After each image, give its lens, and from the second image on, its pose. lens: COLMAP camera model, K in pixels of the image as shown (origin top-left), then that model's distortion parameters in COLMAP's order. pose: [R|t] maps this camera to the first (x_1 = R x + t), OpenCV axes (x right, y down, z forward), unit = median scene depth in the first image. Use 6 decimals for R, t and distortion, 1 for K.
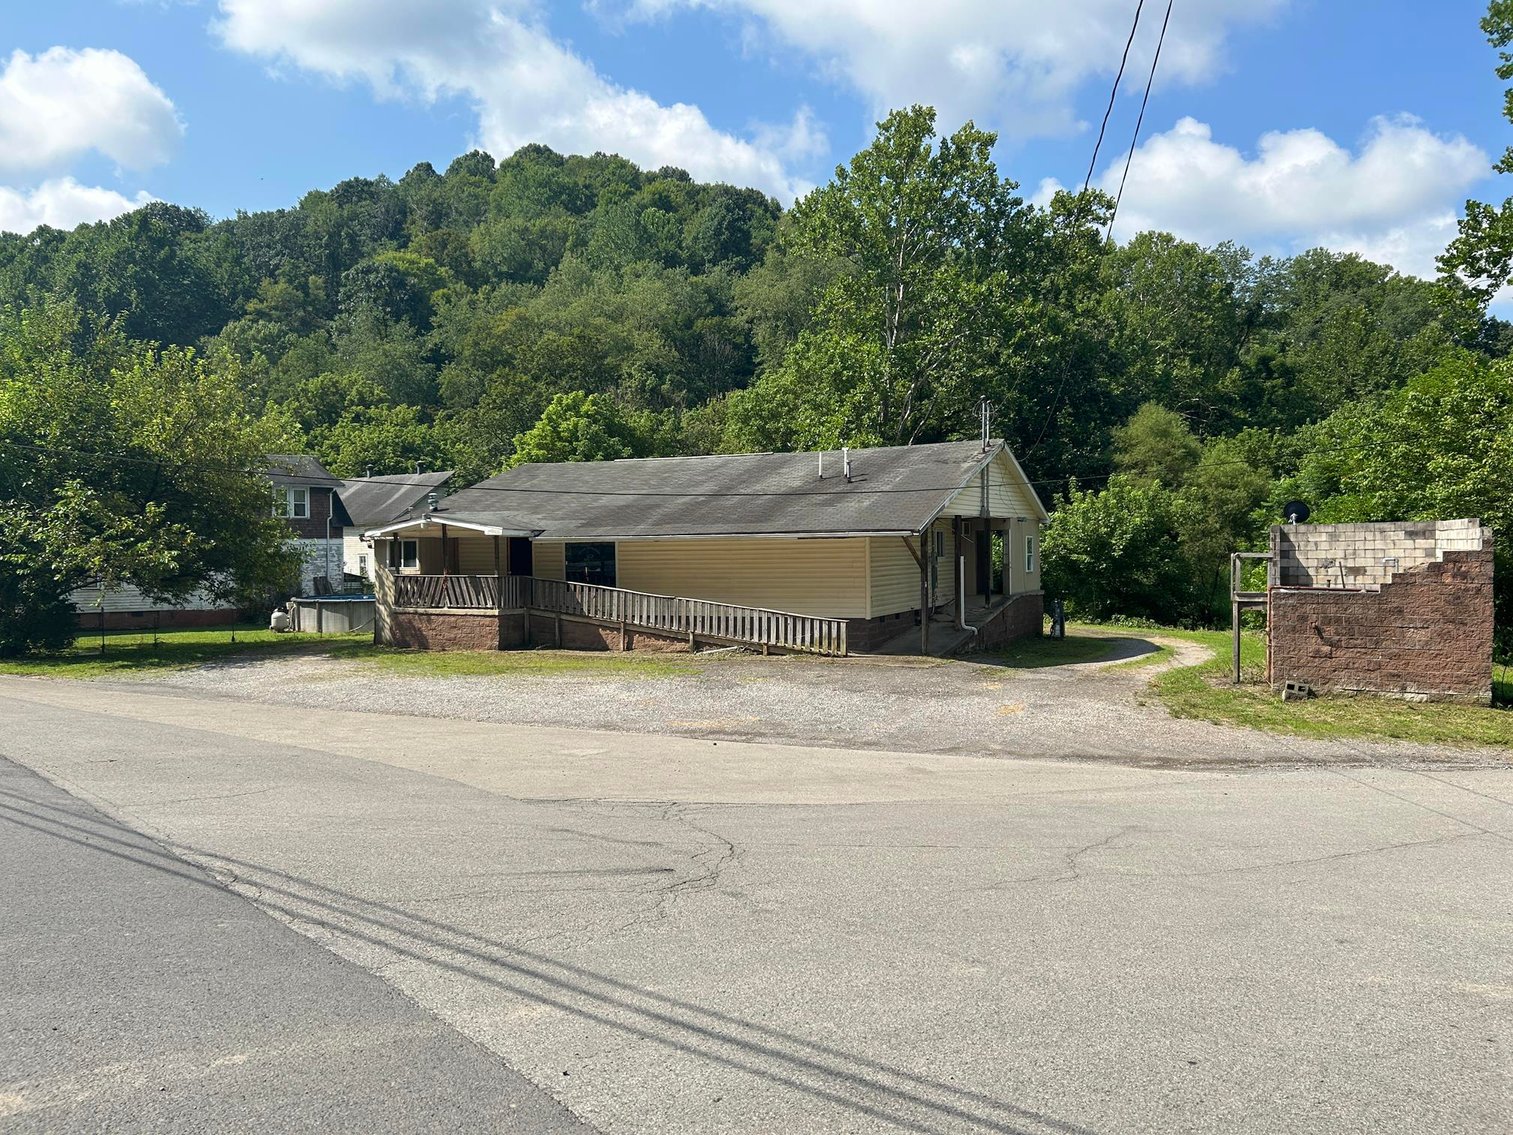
lens RADIAL K [[1135.3, 0, 768.8], [0, 1135.3, 574.4], [0, 0, 1]] dist [0.094138, -0.150435]
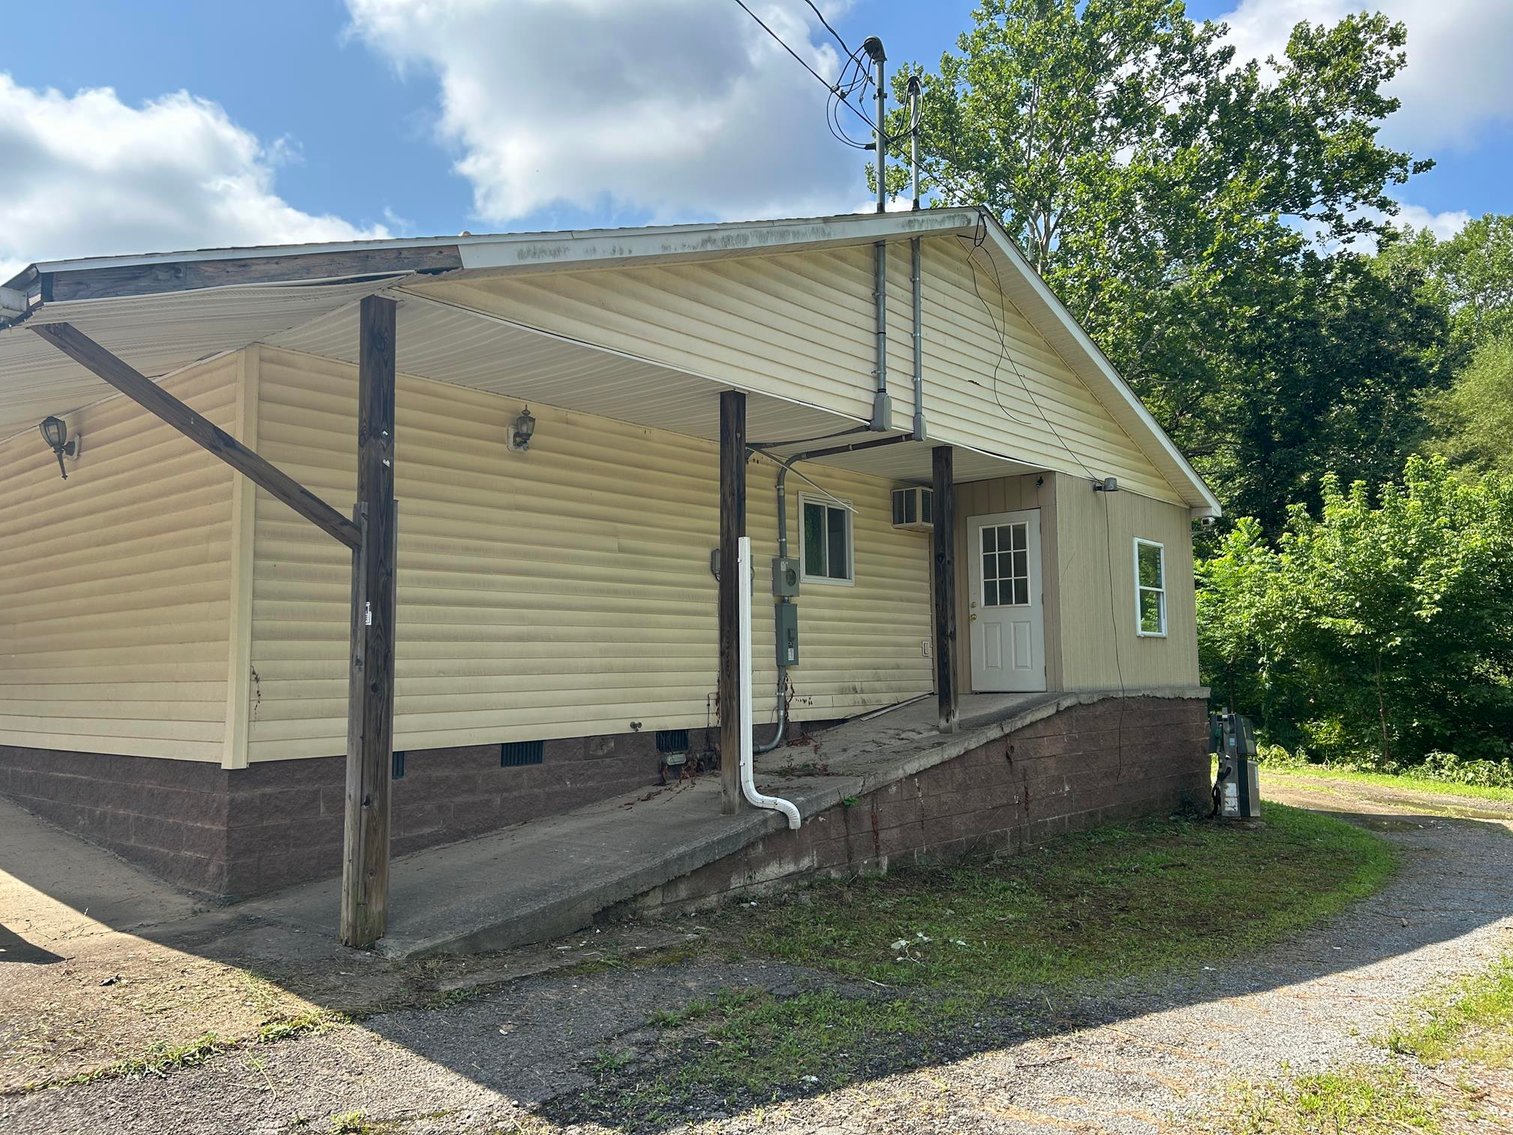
lens RADIAL K [[1129.9, 0, 764.6], [0, 1129.9, 567.7], [0, 0, 1]] dist [0.077791, -0.105767]
pose [[0.967380, -0.019165, -0.252605, 0.255227], [-0.008327, 0.994190, -0.107320, 0.021196], [0.253194, 0.105923, 0.961599, 0.768428]]
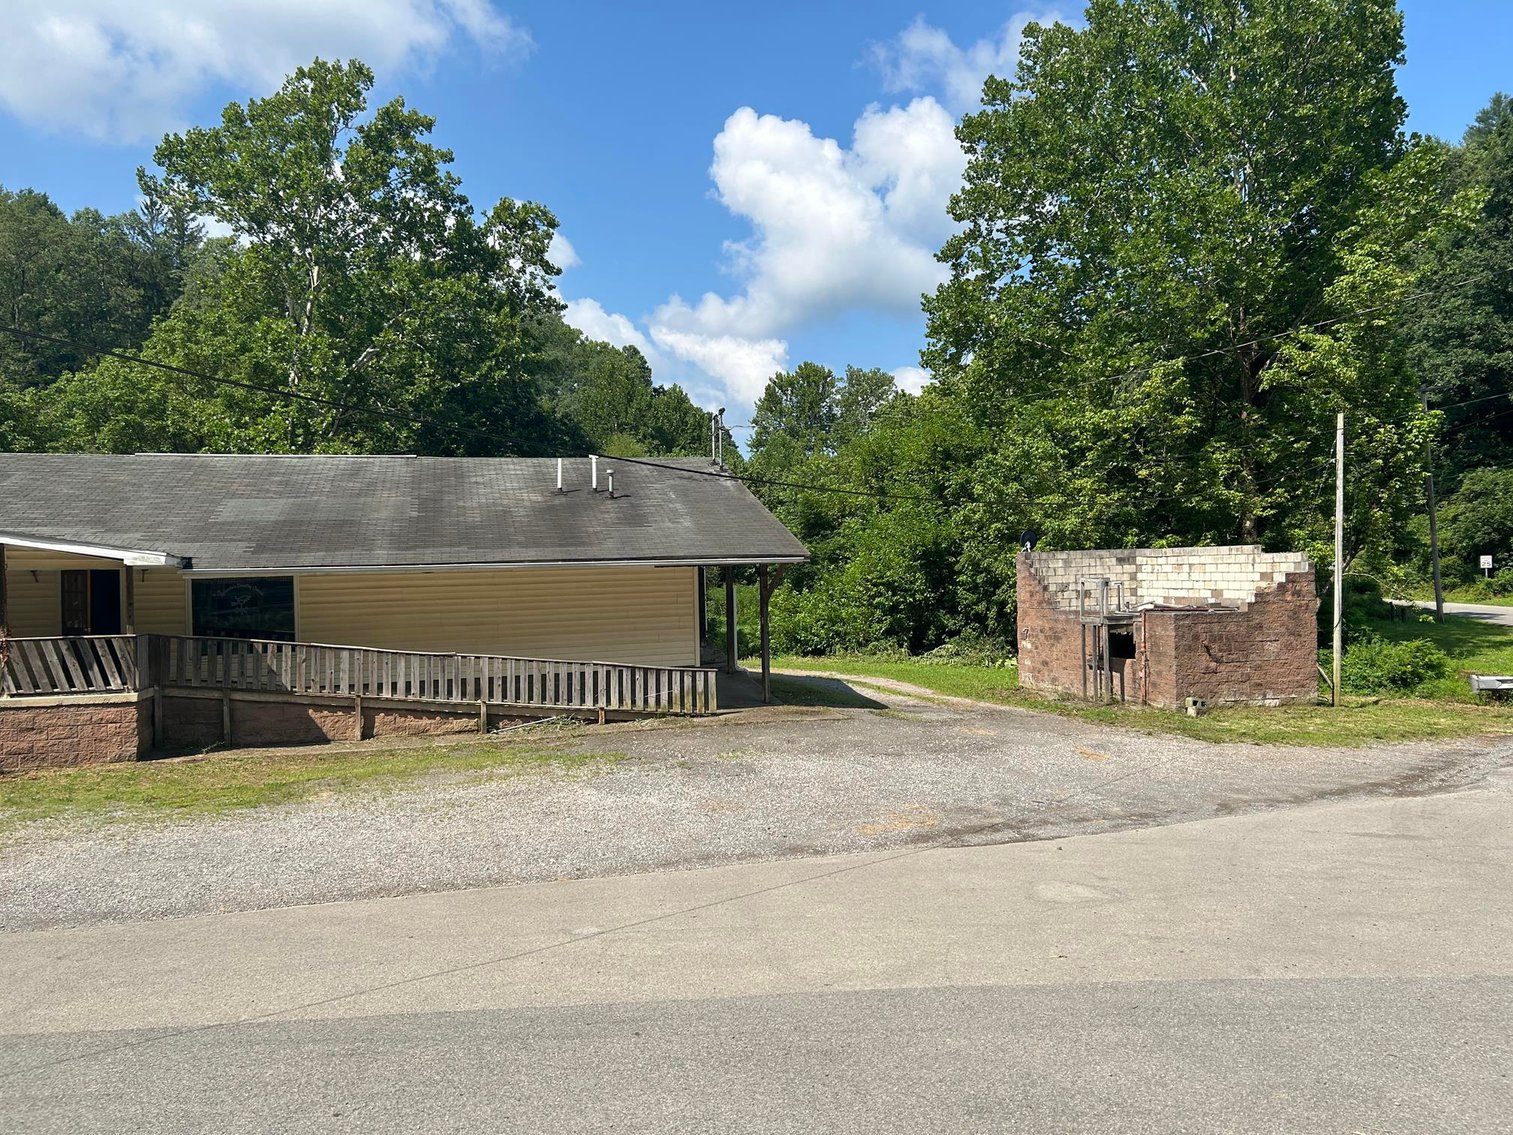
lens RADIAL K [[1129.9, 0, 764.6], [0, 1129.9, 567.7], [0, 0, 1]] dist [0.077791, -0.105767]
pose [[0.747859, -0.005286, 0.663836, -0.405975], [0.030609, 0.999179, -0.026527, -0.008032], [-0.663151, 0.040158, 0.747407, 0.360679]]
